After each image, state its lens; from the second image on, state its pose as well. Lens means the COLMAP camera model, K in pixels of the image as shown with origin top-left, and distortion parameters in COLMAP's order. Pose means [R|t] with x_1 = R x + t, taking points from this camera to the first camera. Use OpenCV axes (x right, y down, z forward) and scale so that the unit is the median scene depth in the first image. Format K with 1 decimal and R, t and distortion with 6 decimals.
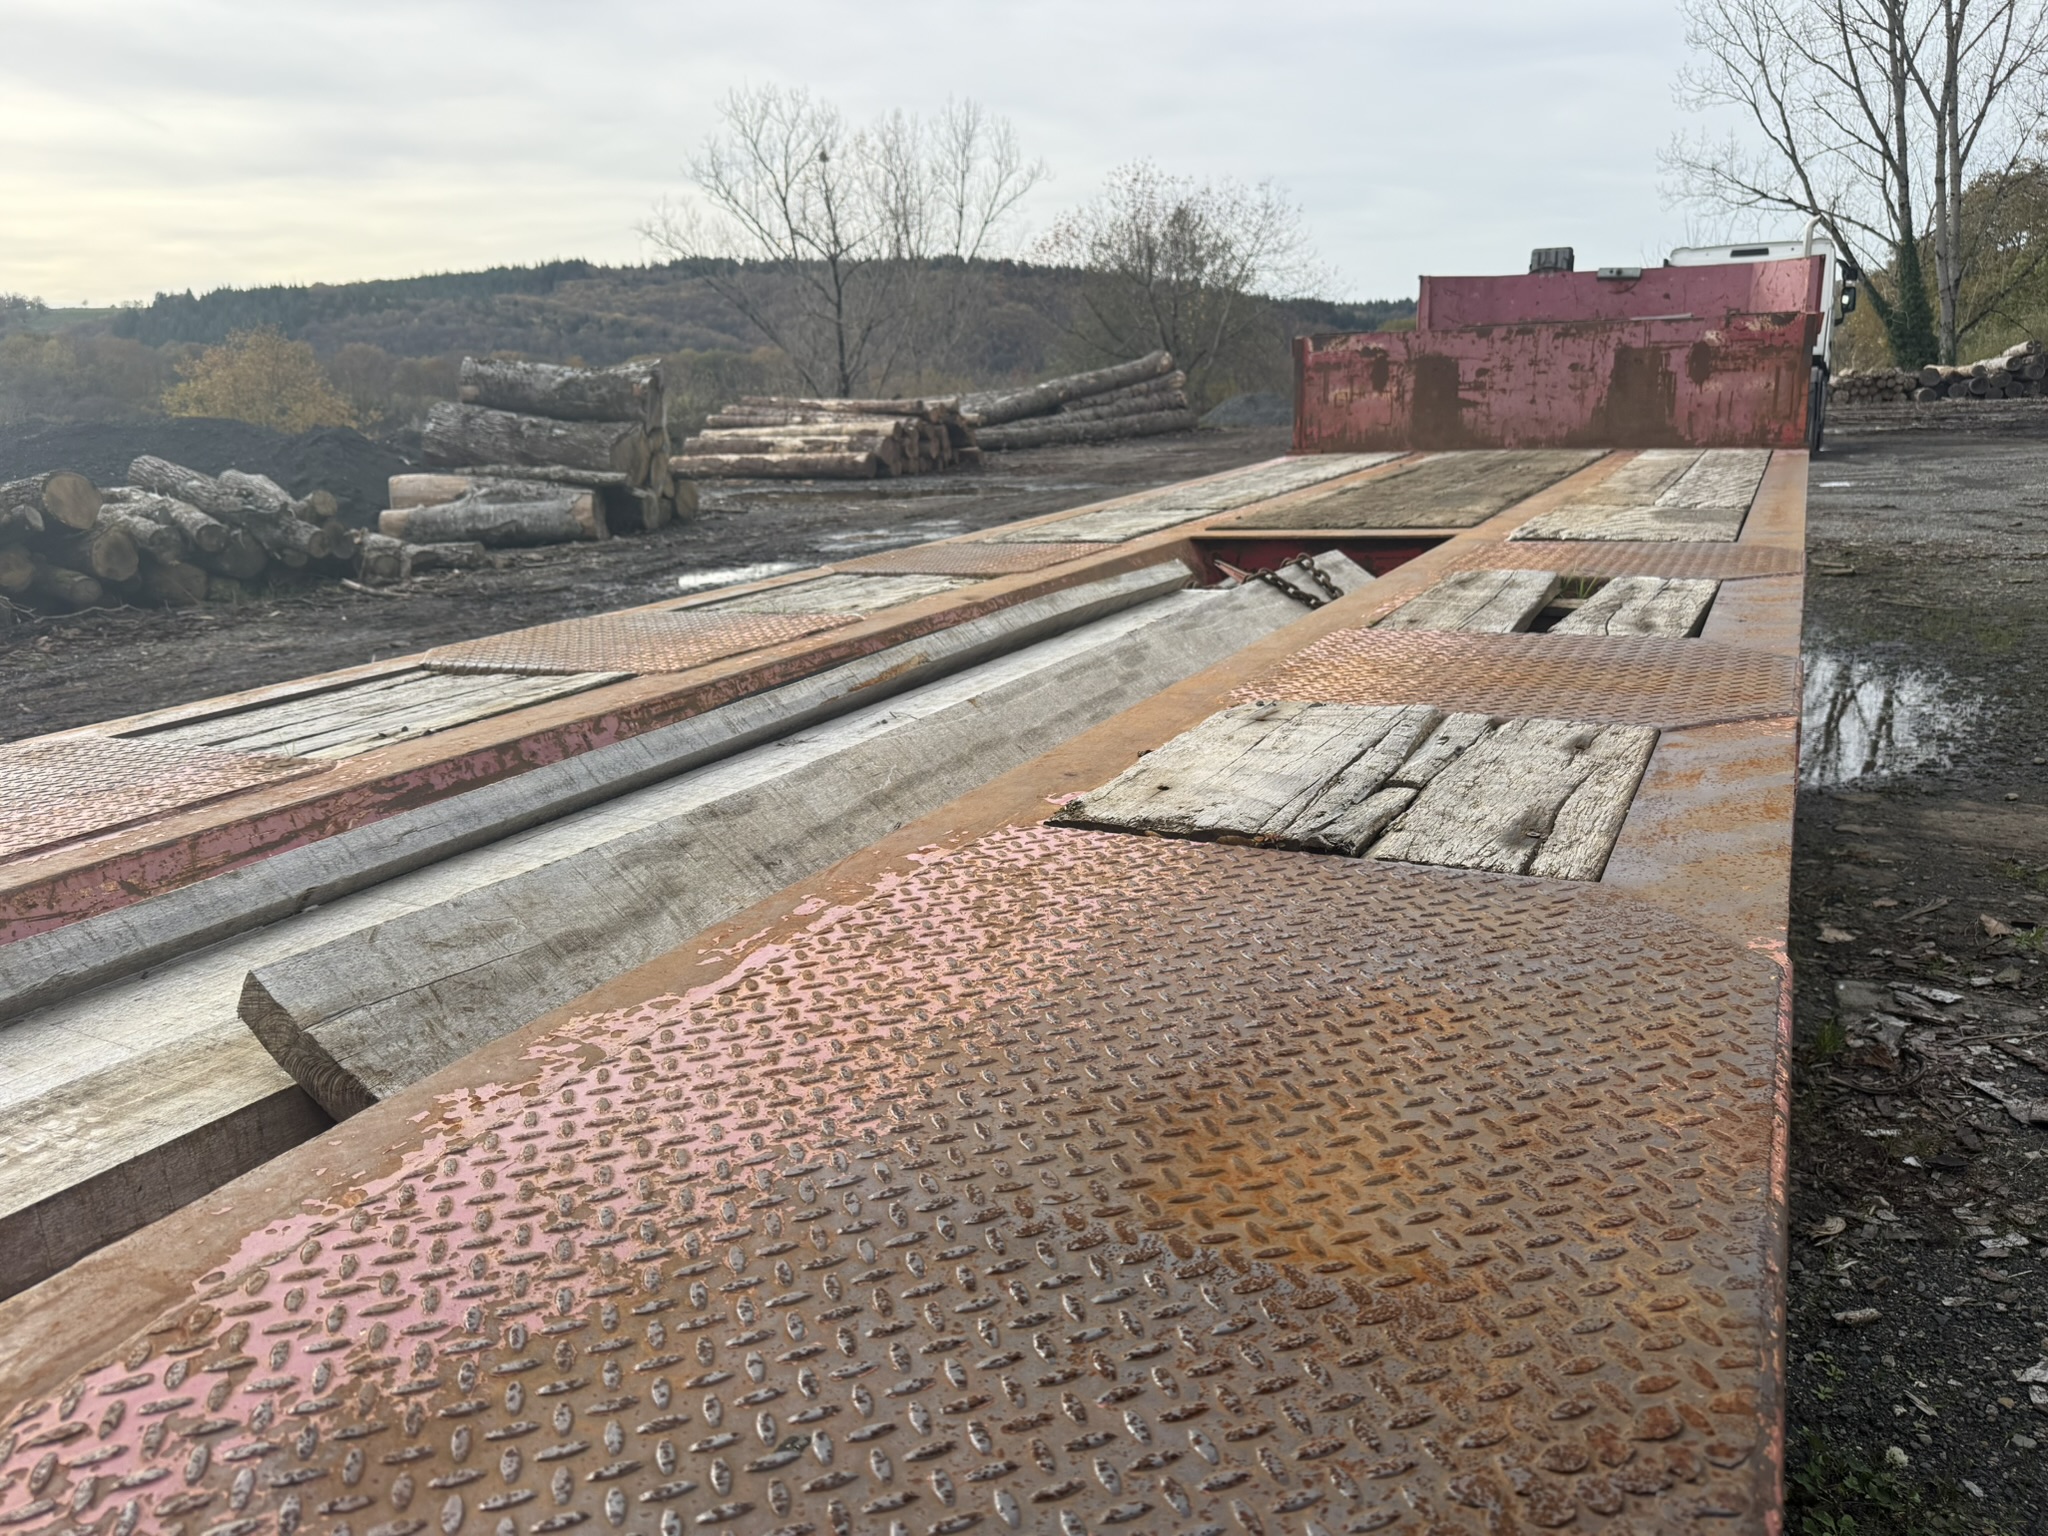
lens RADIAL K [[1432.5, 0, 1024.0], [0, 1432.5, 768.0], [0, 0, 1]] dist [-0.001661, -0.000508]
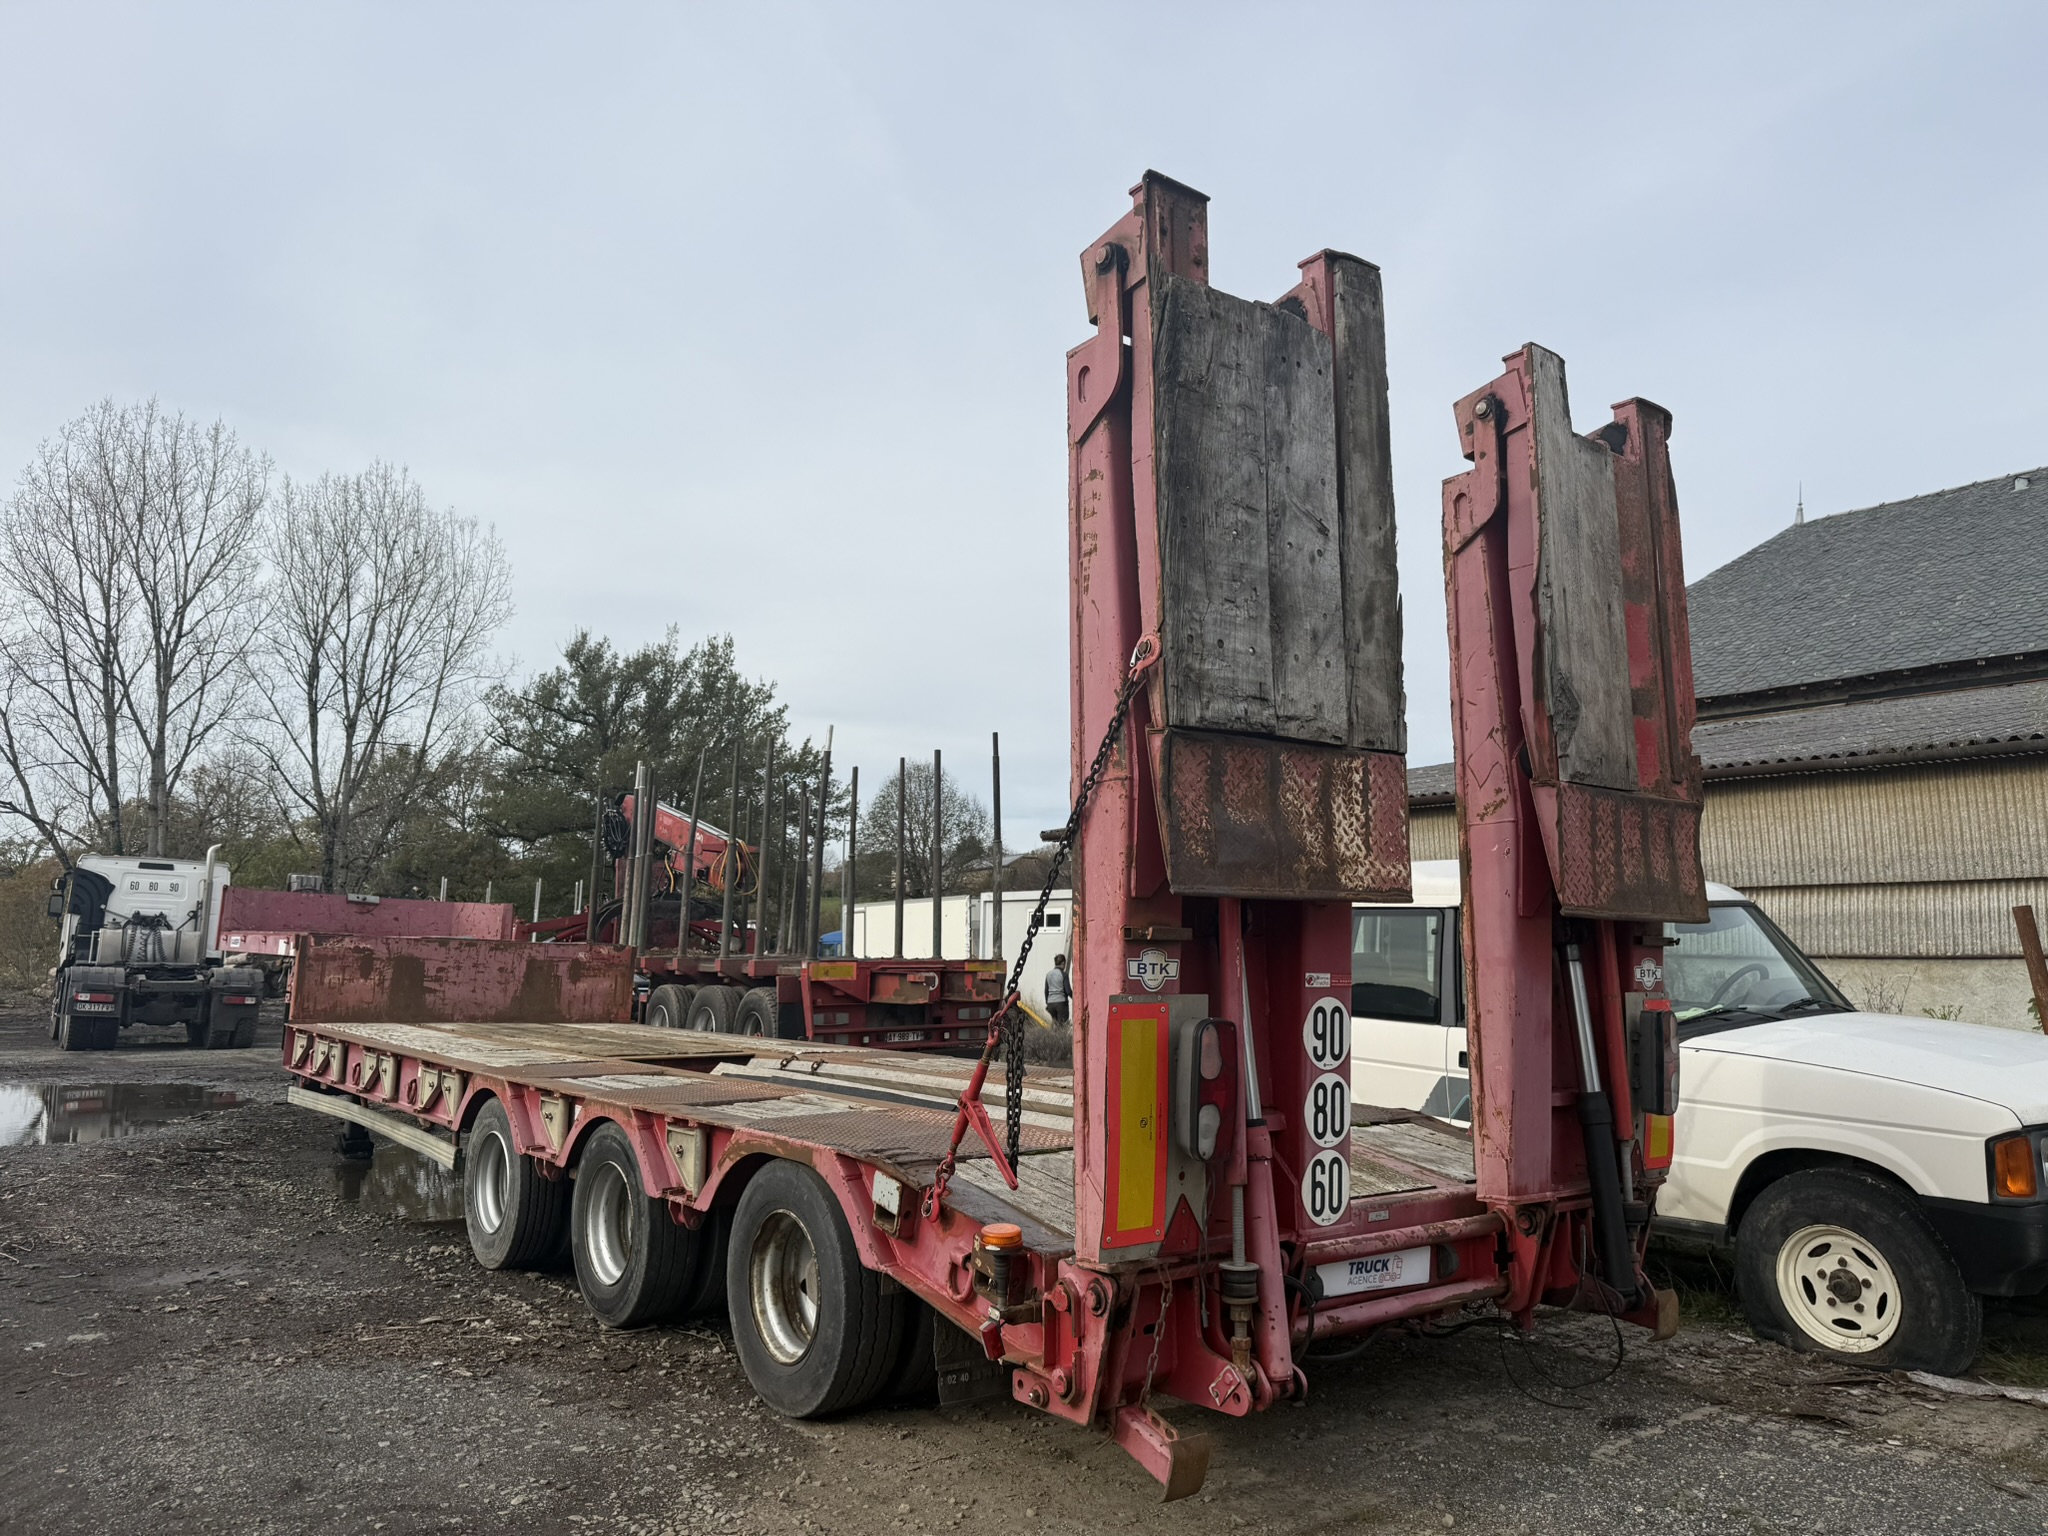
lens RADIAL K [[1440.6, 0, 1024.0], [0, 1440.6, 768.0], [0, 0, 1]] dist [0.036239, -0.040355]
pose [[0.401827, 0.178936, 0.898063, -0.113400], [0.195774, 0.941260, -0.275139, 0.006987], [-0.894543, 0.286376, 0.343193, -0.011937]]
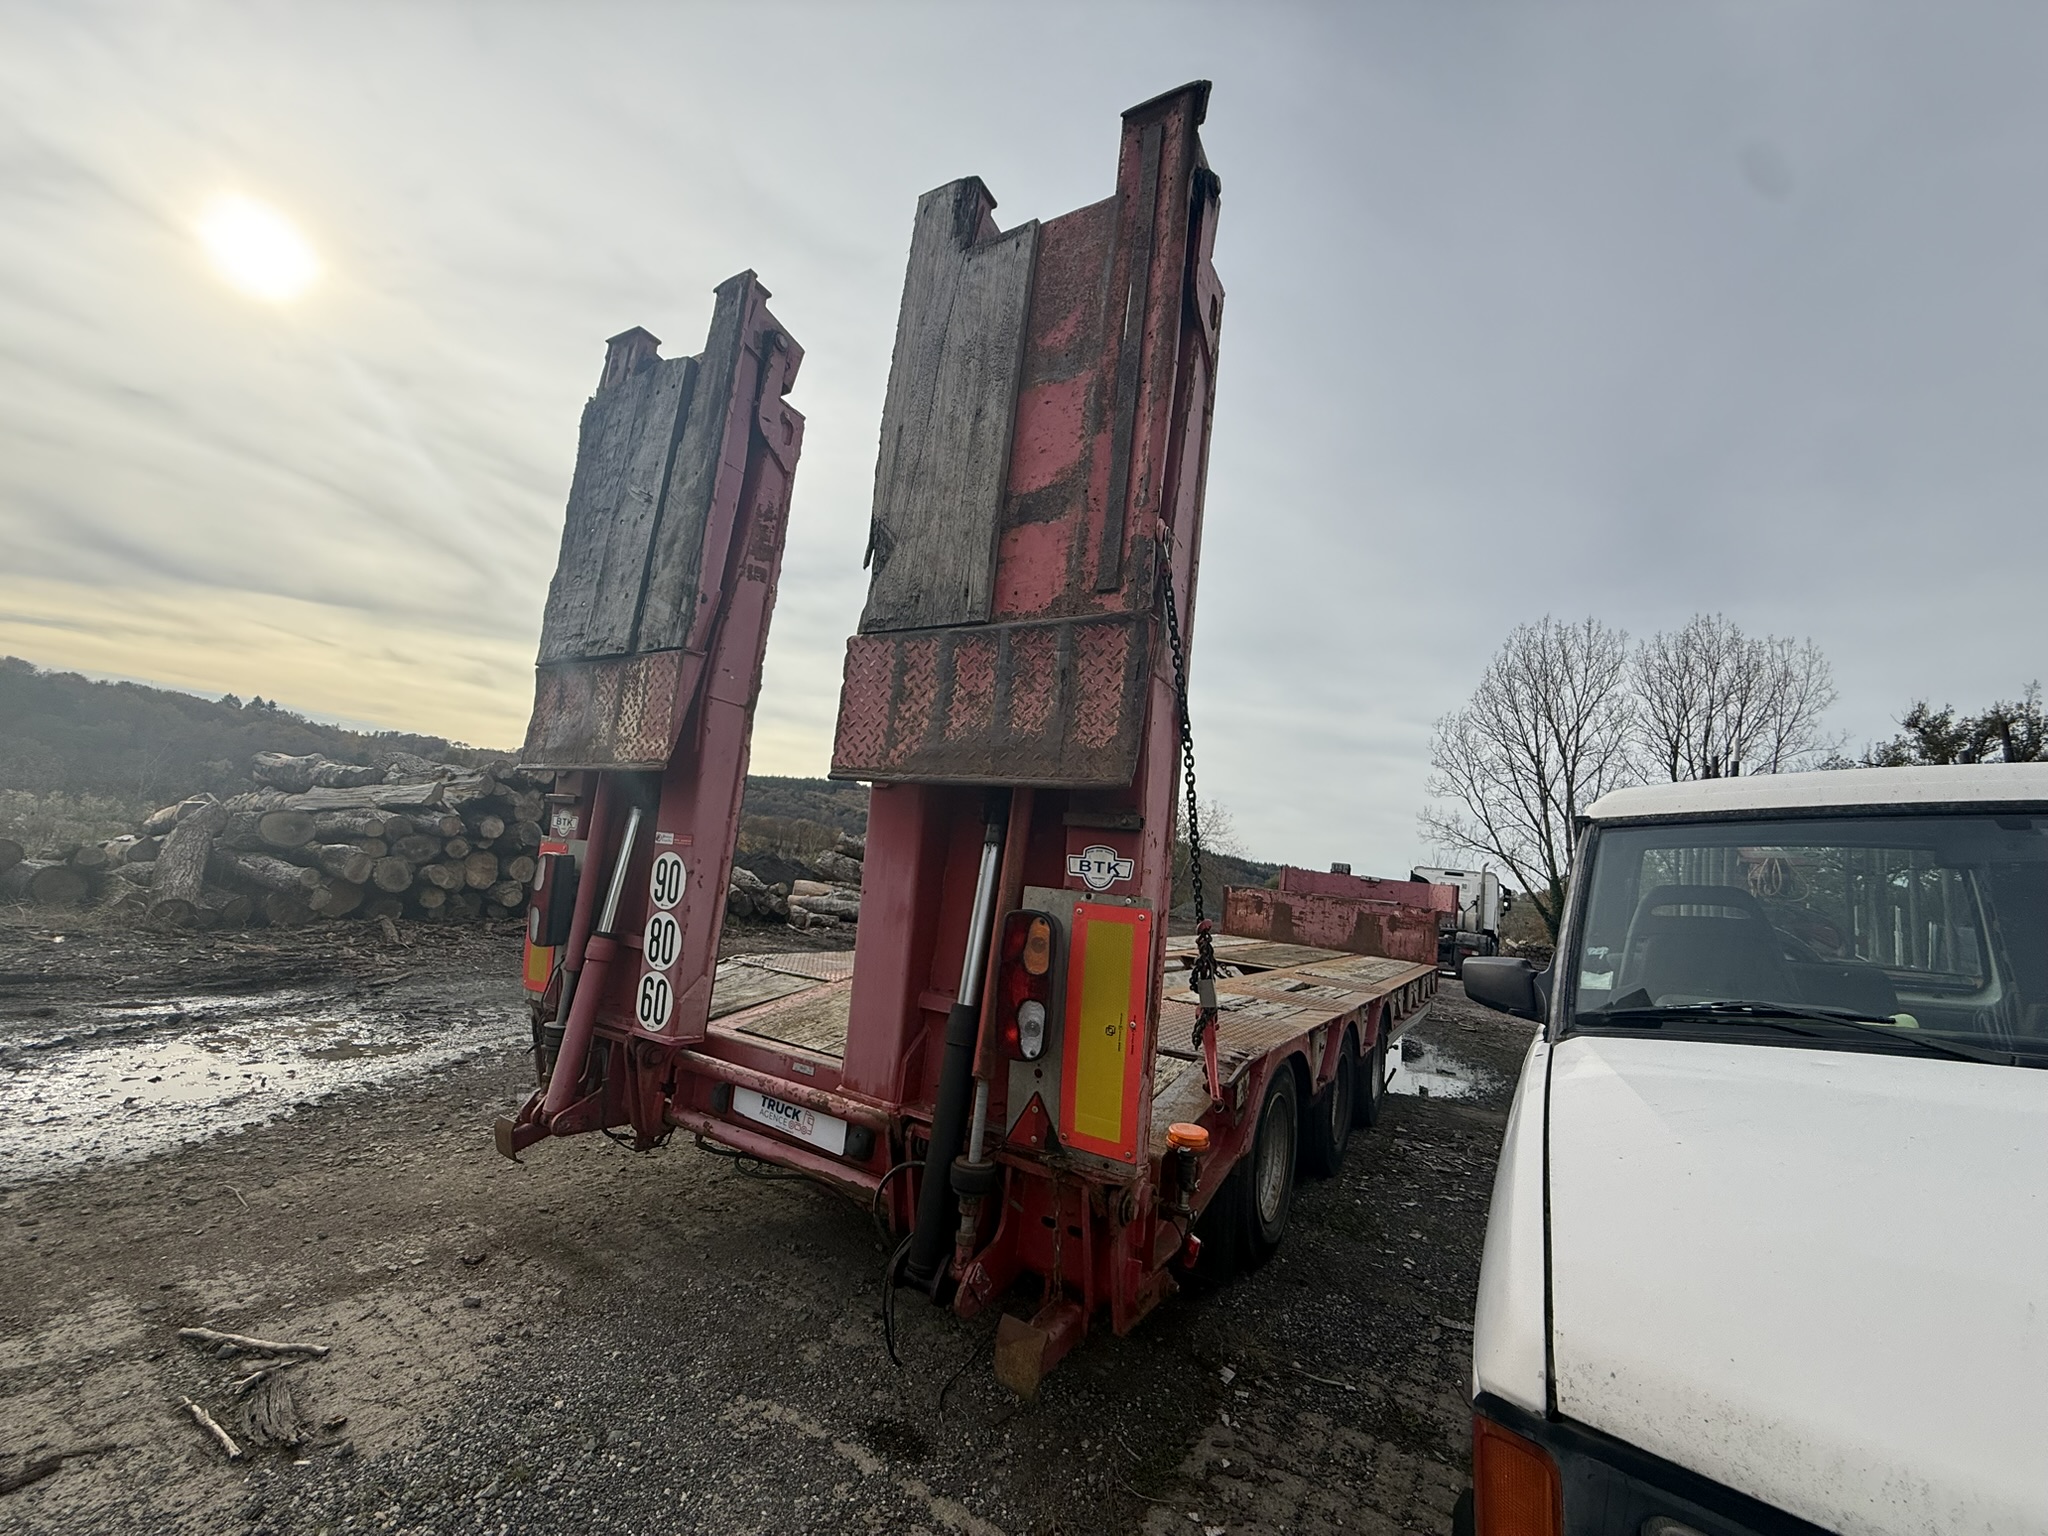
lens RADIAL K [[821.4, 0, 1034.6], [0, 821.4, 780.8], [0, 0, 1]] dist [-0.000058, -0.000116]
pose [[0.987396, 0.146935, -0.058814, -0.009839], [-0.158267, 0.918432, -0.362538, 0.012168], [0.000747, 0.367276, 0.930112, -0.049236]]
